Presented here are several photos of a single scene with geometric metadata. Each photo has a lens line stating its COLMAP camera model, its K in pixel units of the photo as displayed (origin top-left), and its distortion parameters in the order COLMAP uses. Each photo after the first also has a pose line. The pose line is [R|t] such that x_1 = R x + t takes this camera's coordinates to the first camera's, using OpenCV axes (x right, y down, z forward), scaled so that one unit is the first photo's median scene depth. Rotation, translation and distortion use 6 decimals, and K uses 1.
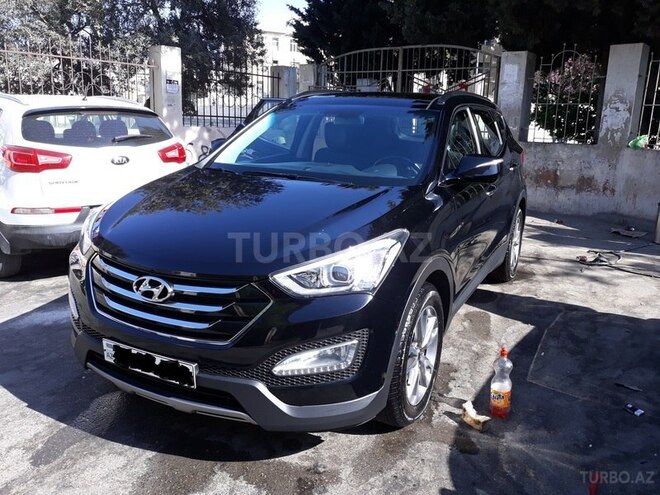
lens RADIAL K [[522.6, 0, 334.1], [0, 522.6, 246.6], [0, 0, 1]] dist [0.011597, -0.021059]
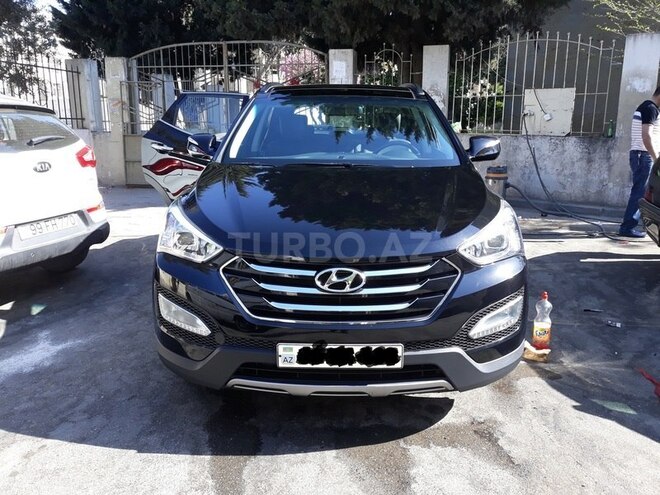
lens RADIAL K [[522.6, 0, 335.4], [0, 522.6, 247.2], [0, 0, 1]] dist [0.011597, -0.021059]
pose [[0.902238, -0.128532, 0.411639, -0.634928], [0.126214, 0.991456, 0.032937, -0.011535], [-0.412356, 0.022238, 0.910752, 0.095433]]
